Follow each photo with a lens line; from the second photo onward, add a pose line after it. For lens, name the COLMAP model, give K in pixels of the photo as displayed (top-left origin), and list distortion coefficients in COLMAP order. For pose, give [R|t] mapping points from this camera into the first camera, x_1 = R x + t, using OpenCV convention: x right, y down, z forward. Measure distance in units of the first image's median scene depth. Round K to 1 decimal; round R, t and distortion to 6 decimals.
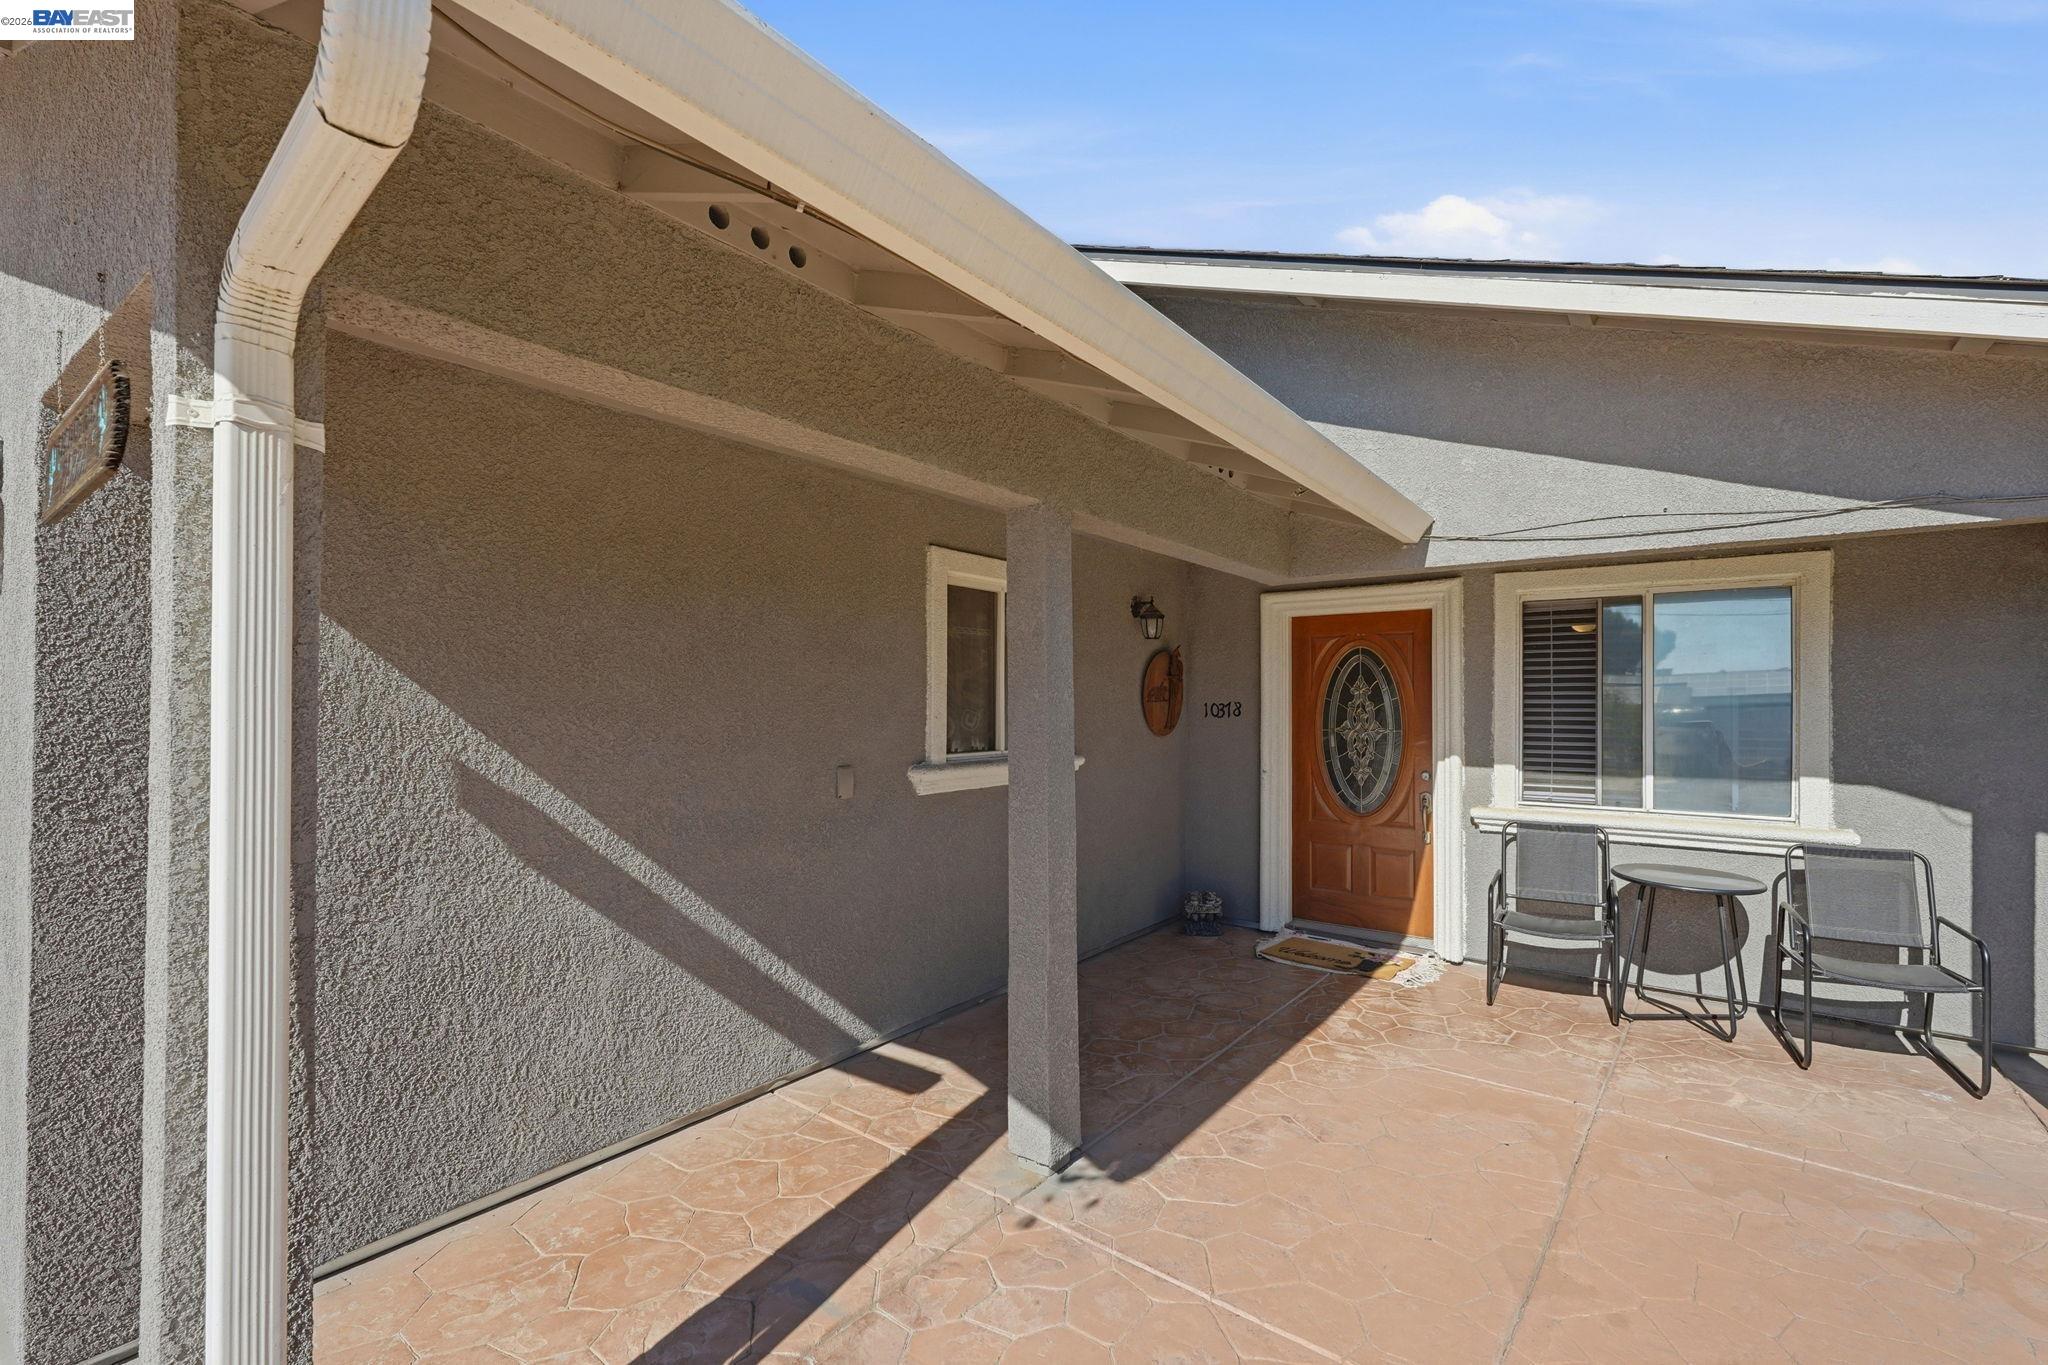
lens RADIAL K [[902.5, 0, 1021.4], [0, 902.5, 667.2], [0, 0, 1]] dist [0.008321, -0.000336]
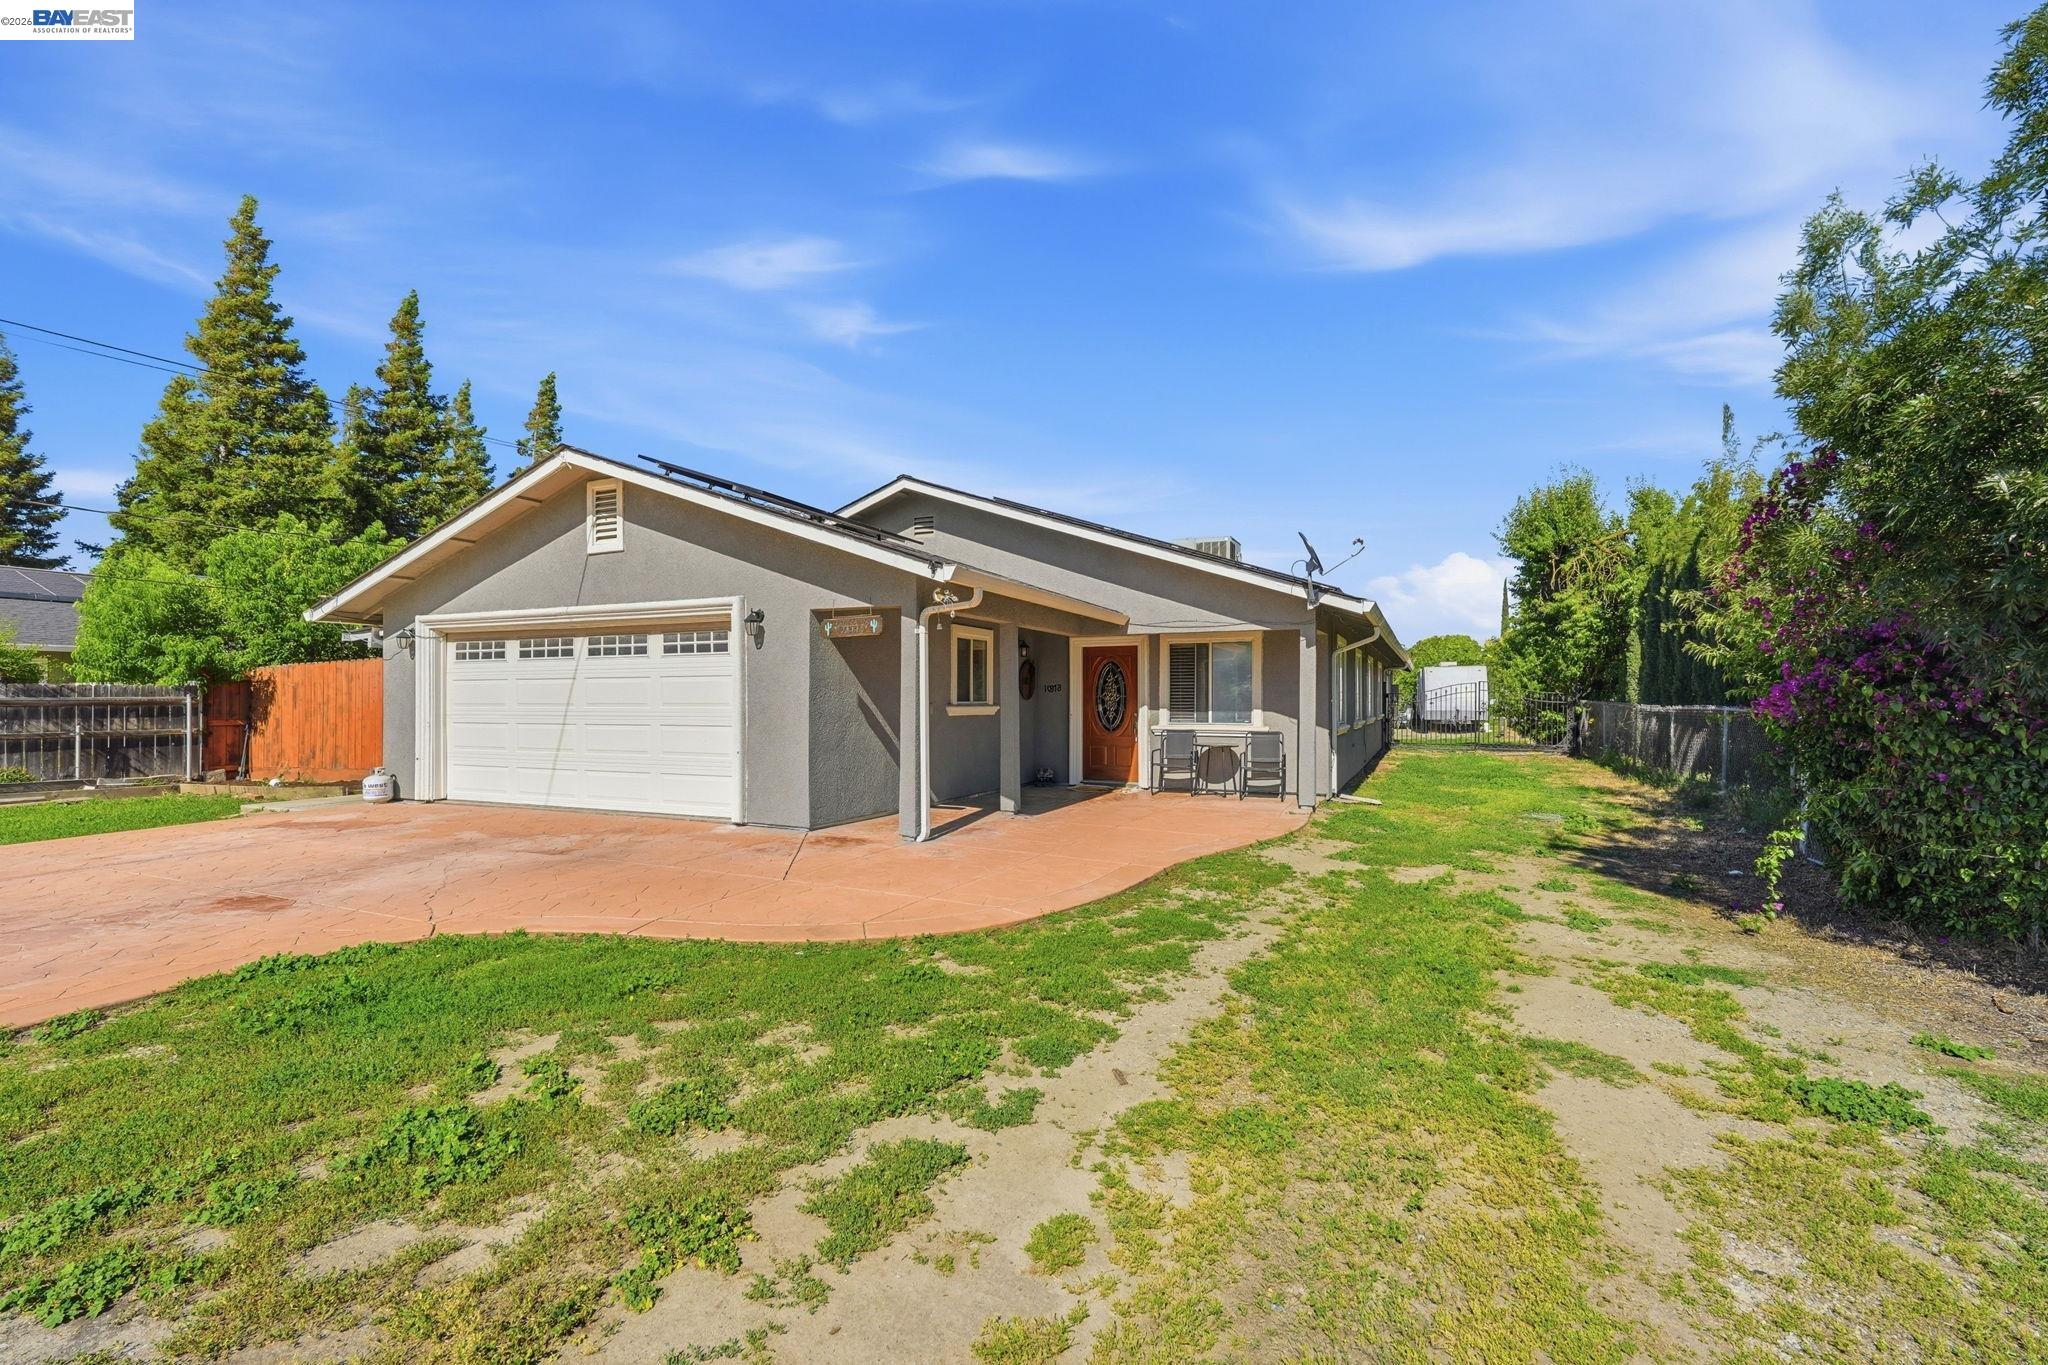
lens RADIAL K [[902.5, 0, 1021.4], [0, 902.5, 667.2], [0, 0, 1]] dist [0.008321, -0.000336]
pose [[0.977228, 0.006336, 0.212096, -0.397717], [-0.006091, 0.999980, -0.001808, -0.000666], [-0.212103, 0.000475, 0.977247, -1.409794]]
